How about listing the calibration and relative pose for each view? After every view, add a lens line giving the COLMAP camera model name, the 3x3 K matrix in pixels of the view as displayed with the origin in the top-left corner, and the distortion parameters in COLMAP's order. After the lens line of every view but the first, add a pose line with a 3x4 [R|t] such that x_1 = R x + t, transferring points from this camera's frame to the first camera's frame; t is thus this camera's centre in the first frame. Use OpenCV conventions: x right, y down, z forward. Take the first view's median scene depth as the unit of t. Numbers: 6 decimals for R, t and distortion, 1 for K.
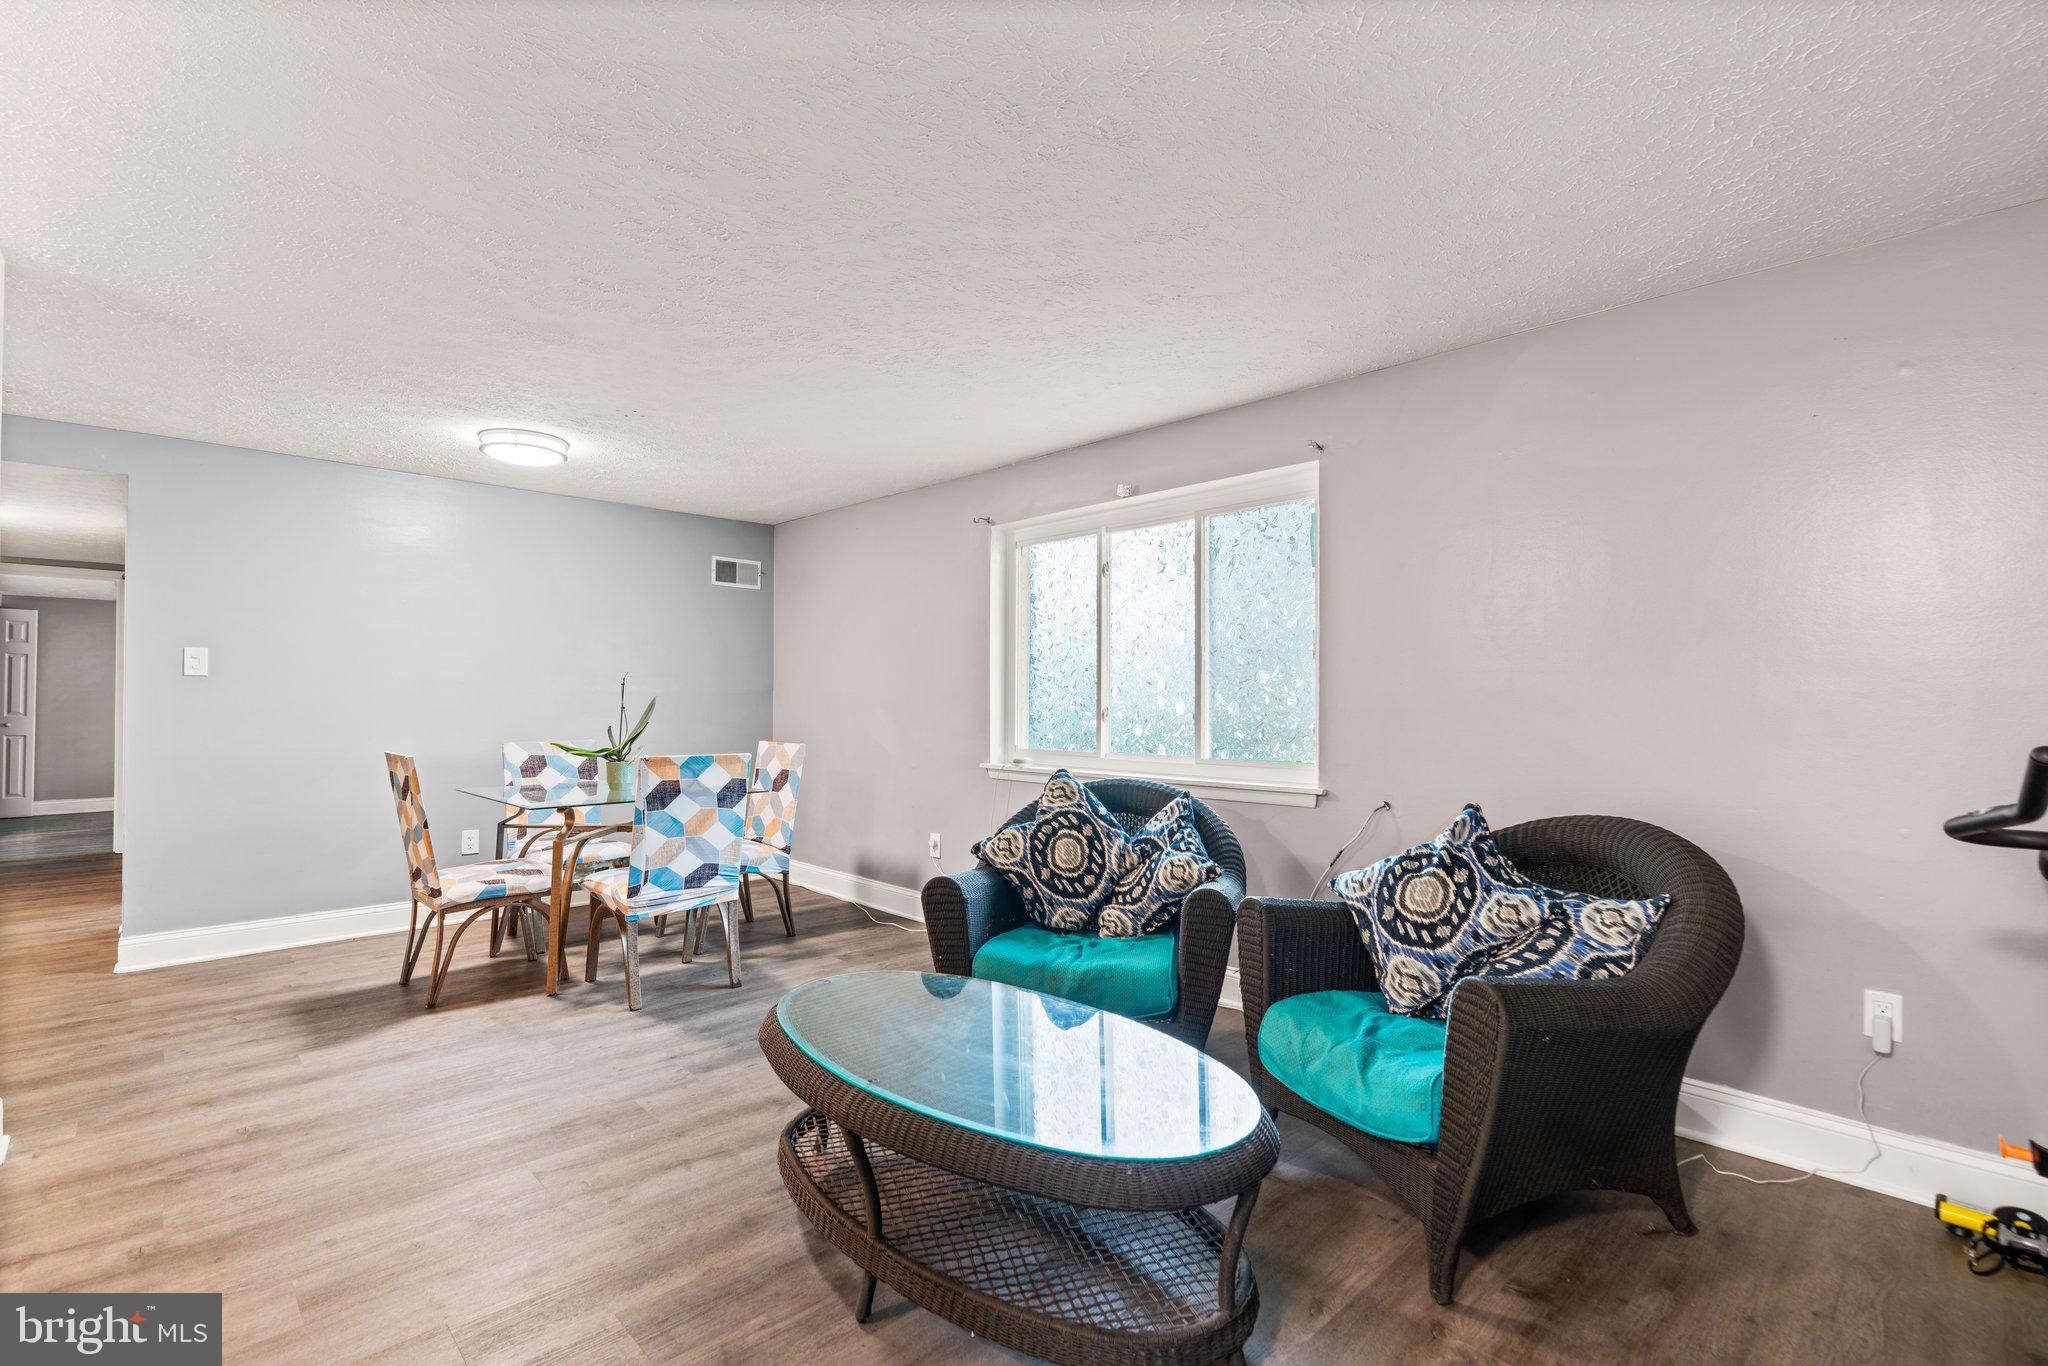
lens RADIAL K [[936.7, 0, 1019.0], [0, 936.7, 694.4], [0, 0, 1]] dist [0.005032, 0.000890]
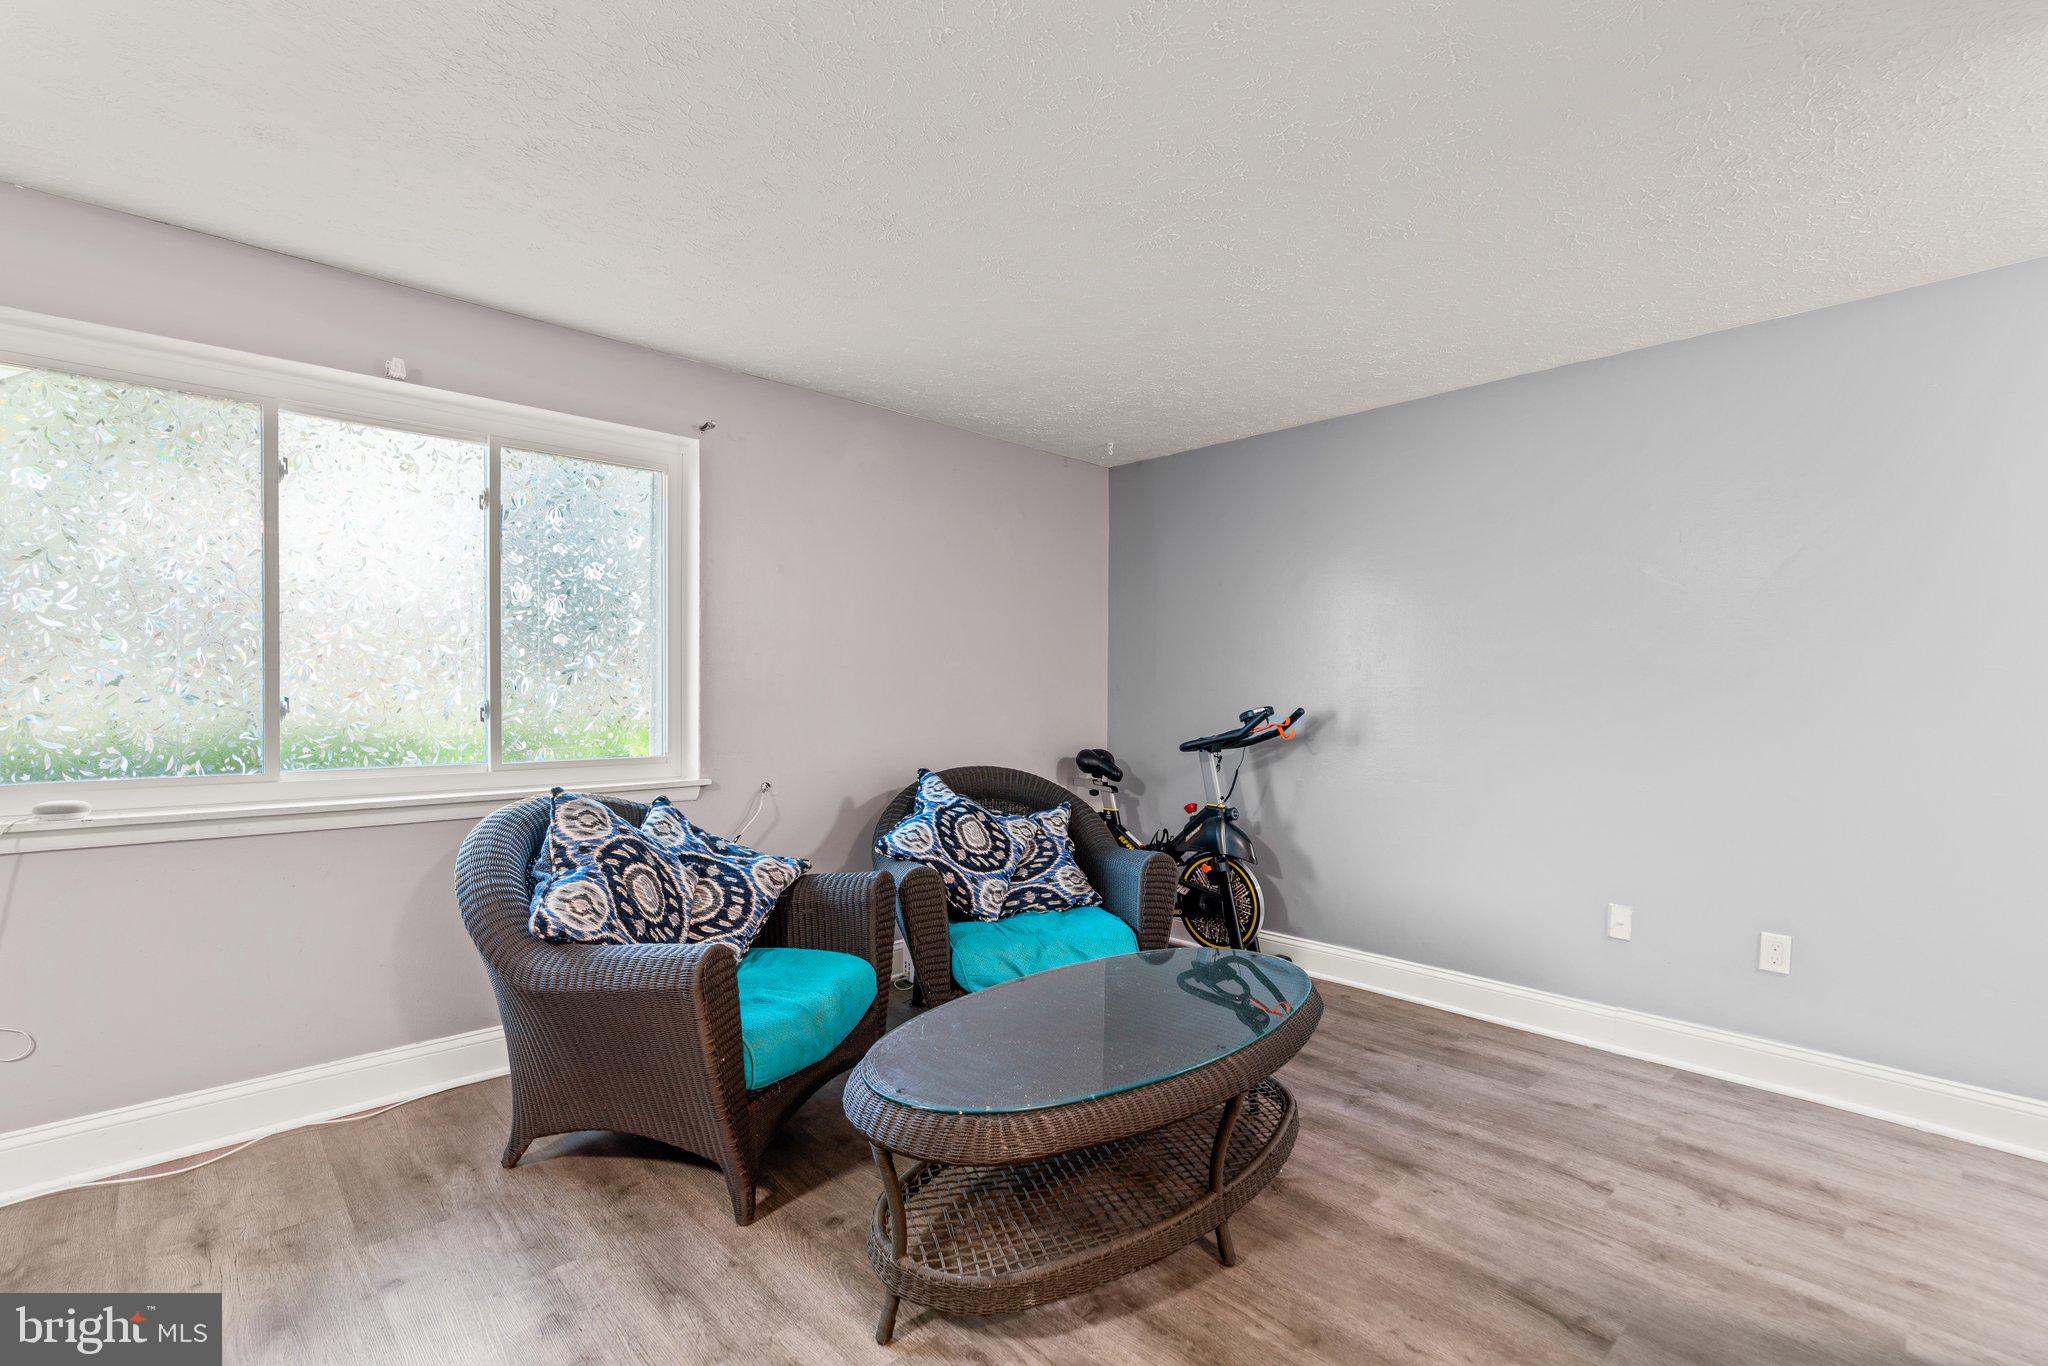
lens RADIAL K [[934.7, 0, 1049.0], [0, 934.7, 697.6], [0, 0, 1]] dist [0.012845, 0.000573]
pose [[-0.000805, -0.018223, 0.999834, -0.591771], [-0.019940, 0.999635, 0.018203, -0.008277], [-0.999801, -0.019922, -0.001168, 0.574580]]
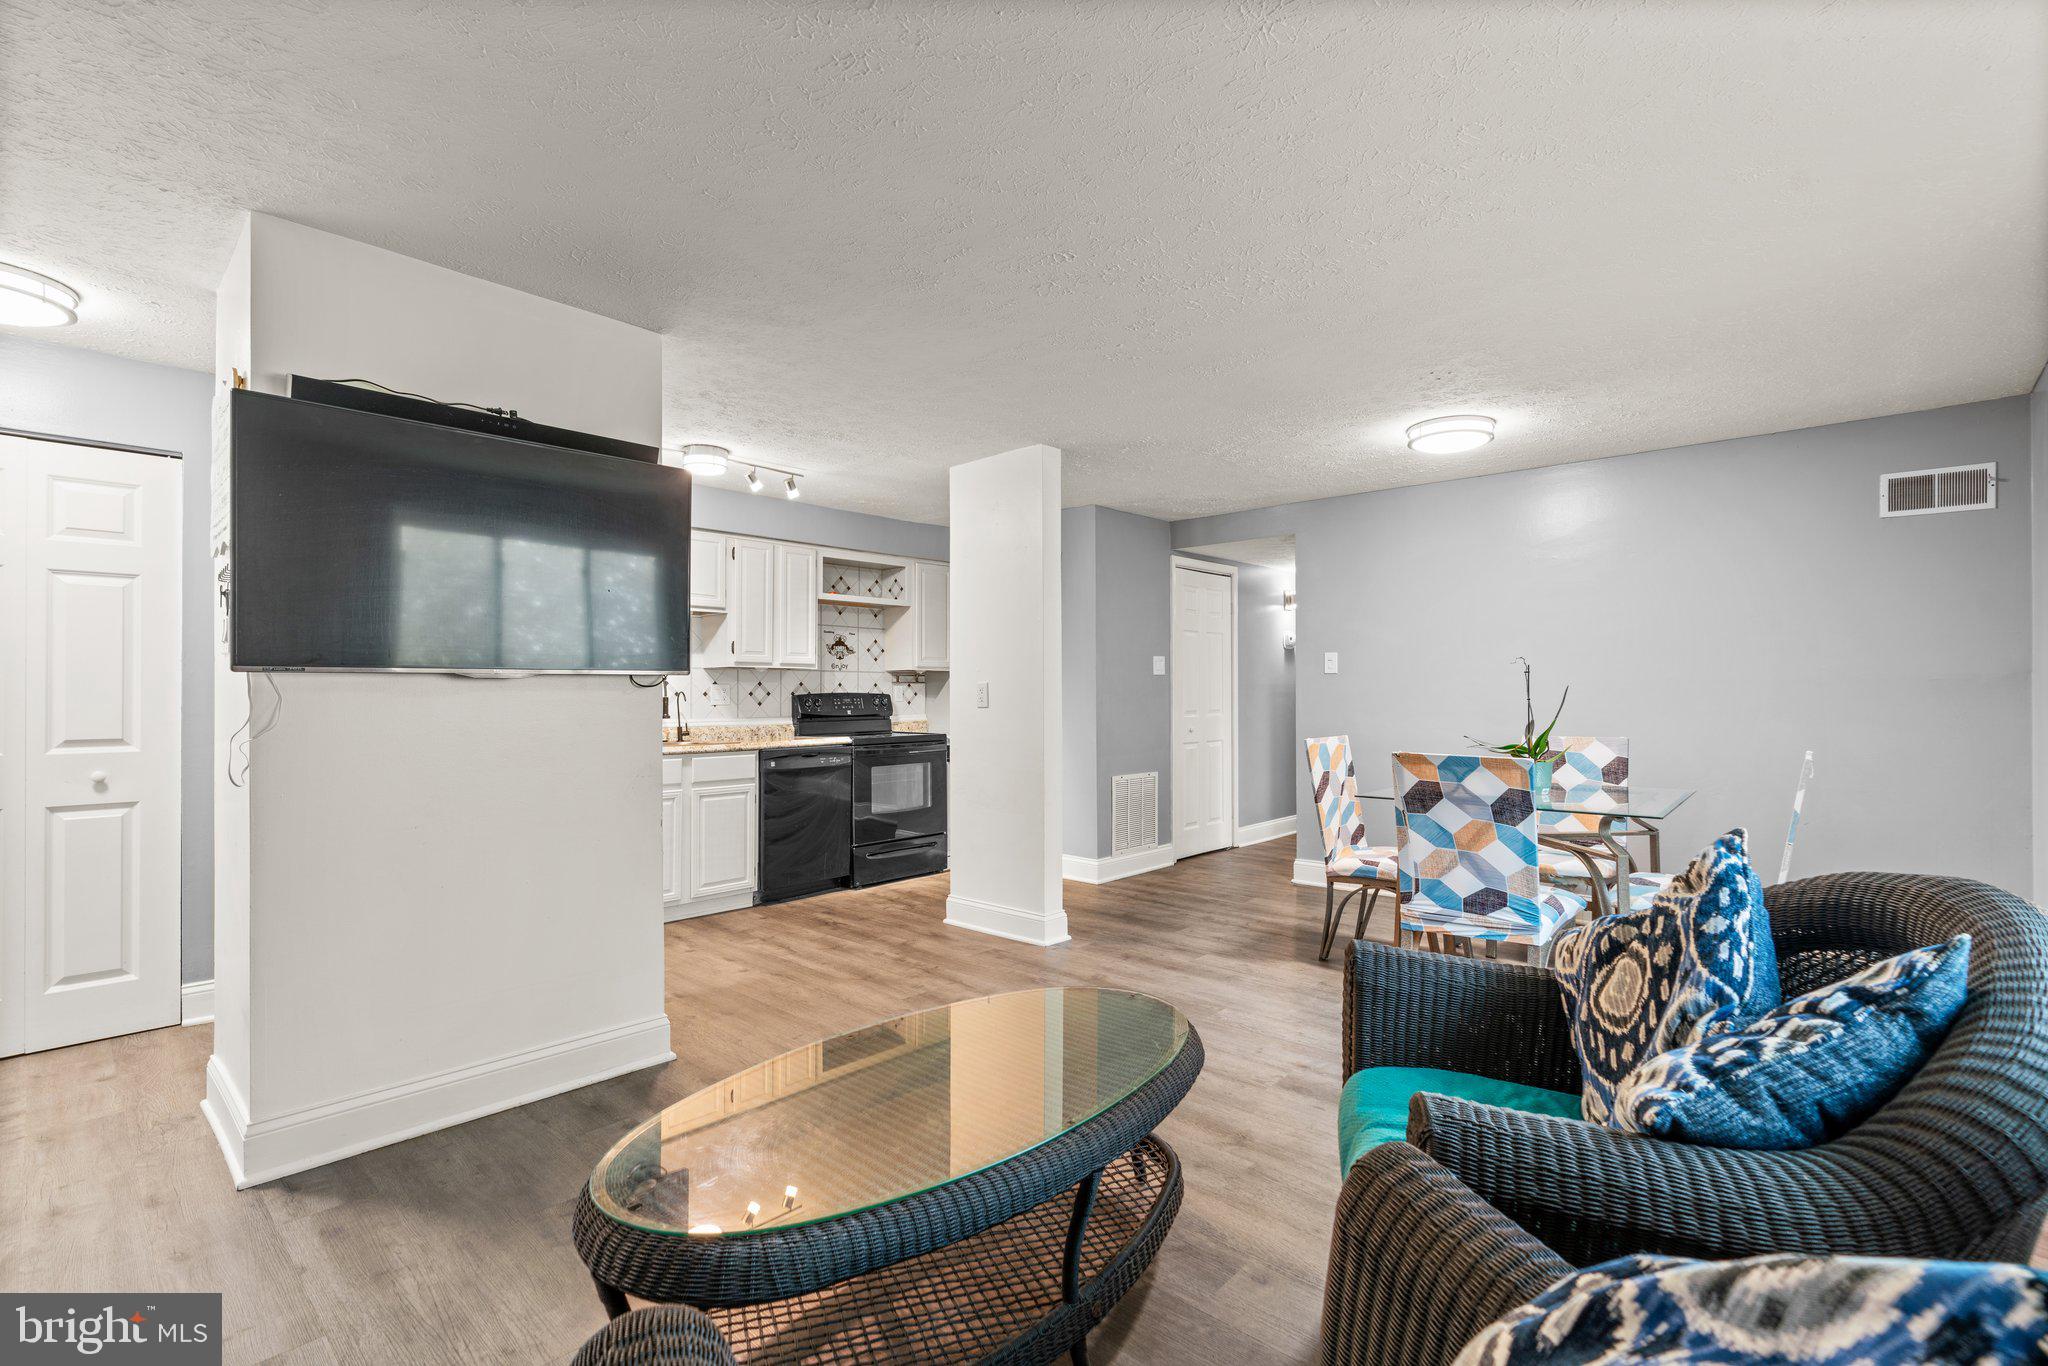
lens RADIAL K [[917.8, 0, 1032.7], [0, 917.8, 682.3], [0, 0, 1]] dist [0.000518, 0.000960]
pose [[0.076174, -0.013129, -0.997008, 0.441574], [0.008310, 0.999887, -0.012532, 0.006104], [0.997060, -0.007331, 0.076274, 0.538685]]
